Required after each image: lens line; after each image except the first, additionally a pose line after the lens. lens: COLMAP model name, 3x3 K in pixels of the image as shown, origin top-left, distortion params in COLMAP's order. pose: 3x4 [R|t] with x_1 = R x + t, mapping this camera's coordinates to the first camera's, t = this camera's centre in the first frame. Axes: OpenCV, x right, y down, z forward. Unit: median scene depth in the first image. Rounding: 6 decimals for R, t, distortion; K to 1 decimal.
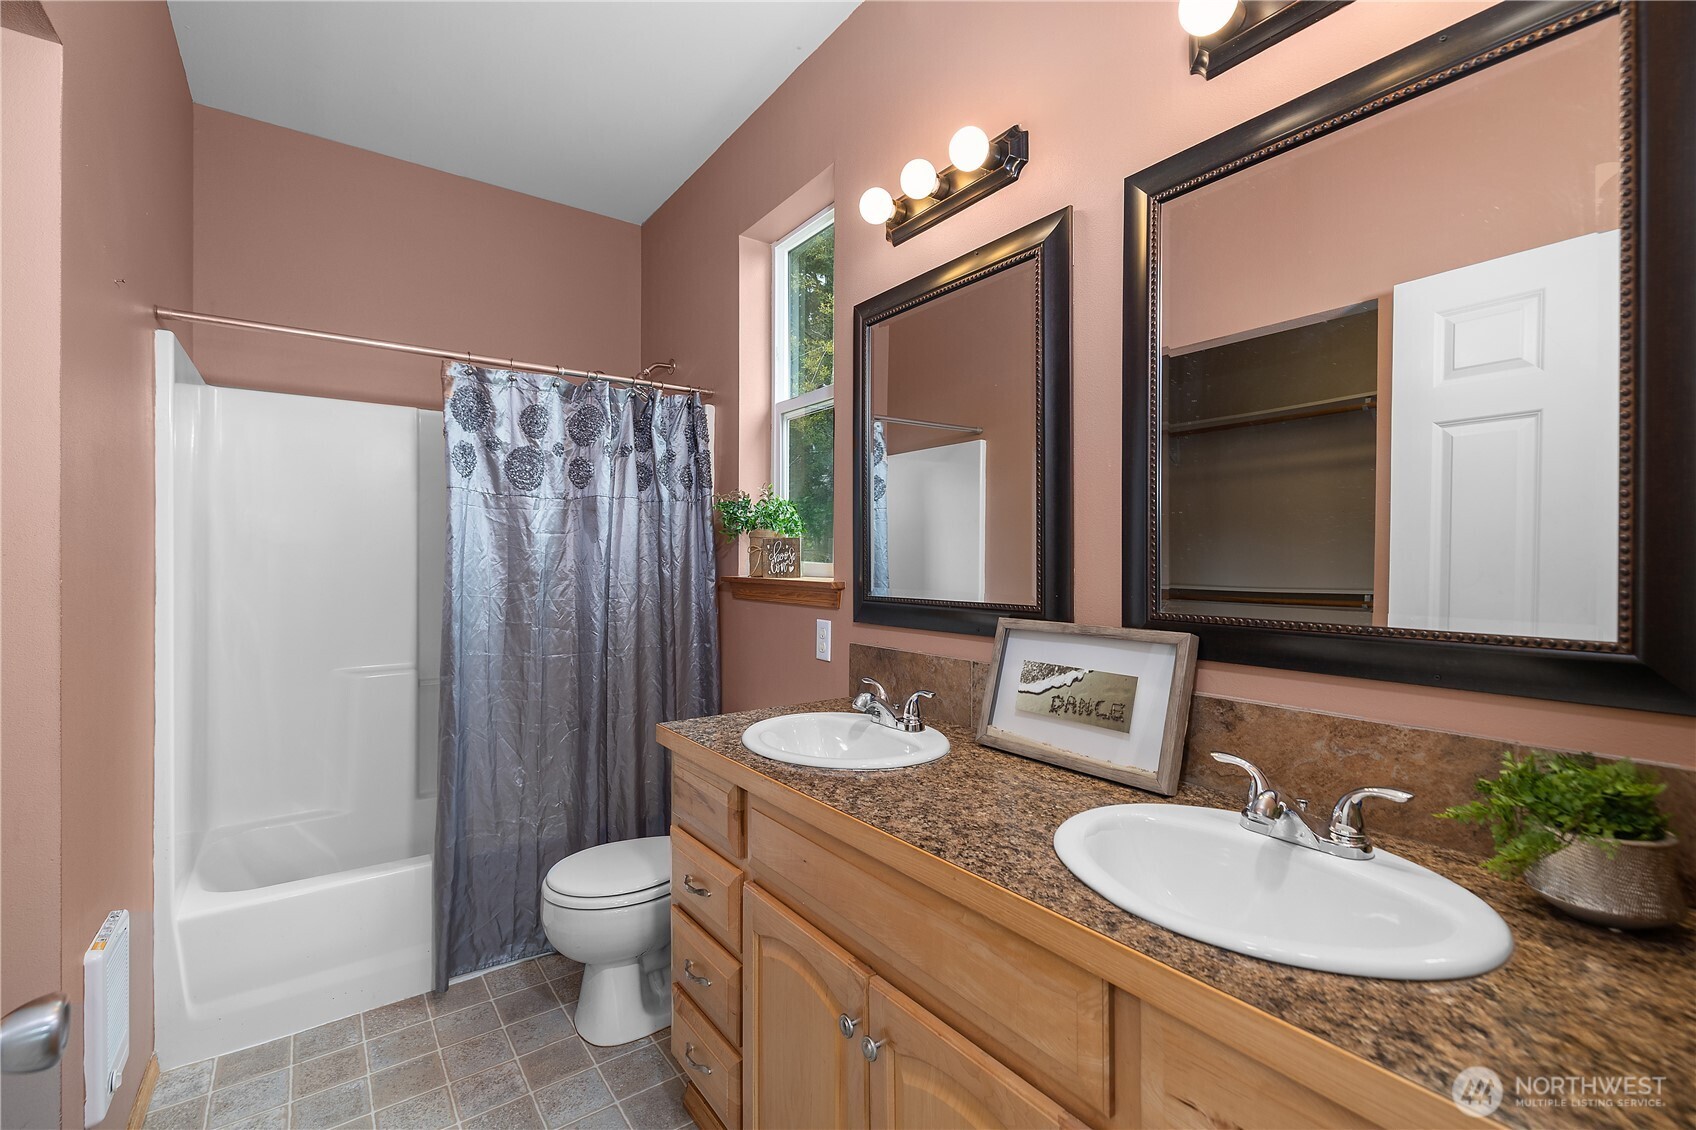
lens RADIAL K [[730.4, 0, 837.1], [0, 730.4, 560.1], [0, 0, 1]] dist [0.002633, 0.000985]
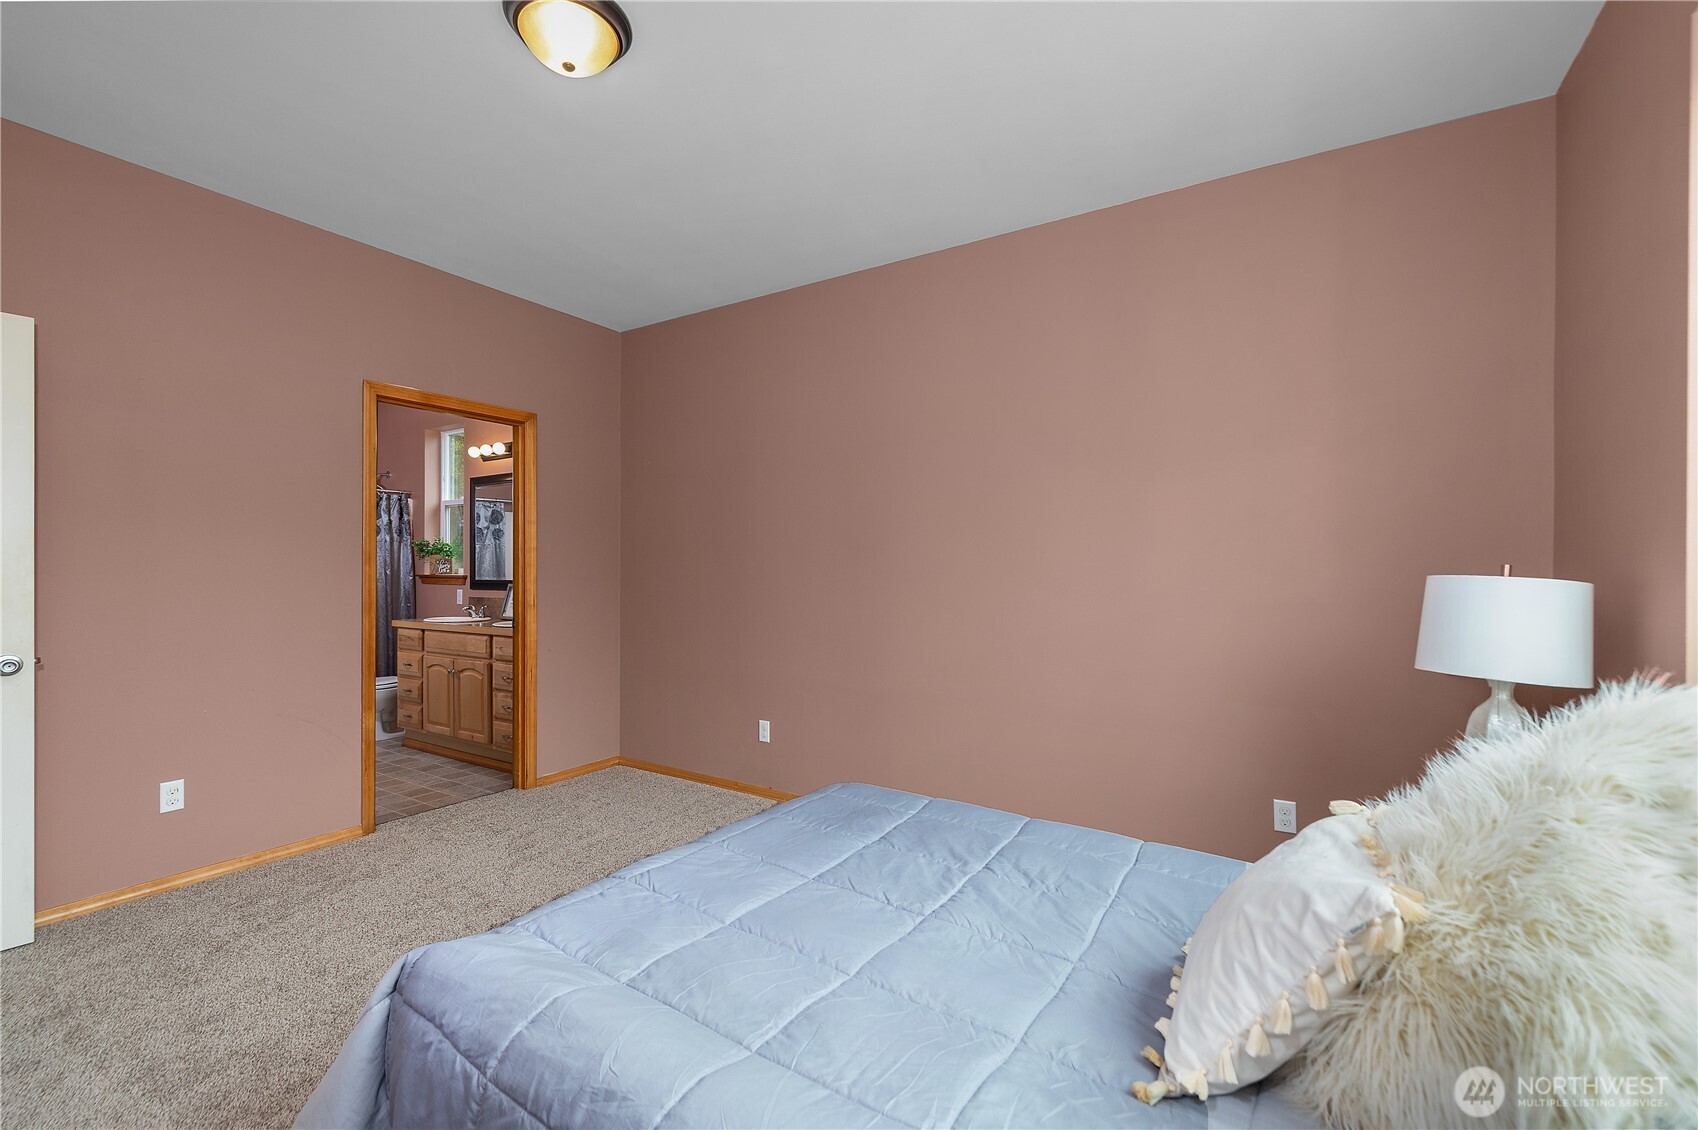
lens RADIAL K [[731.2, 0, 850.5], [0, 731.2, 563.5], [0, 0, 1]] dist [0.002633, 0.000985]
pose [[0.926981, 0.002695, 0.375098, 0.281357], [-0.000804, 0.999986, -0.005199, 0.000180], [-0.375106, 0.004518, 0.926971, -1.887757]]
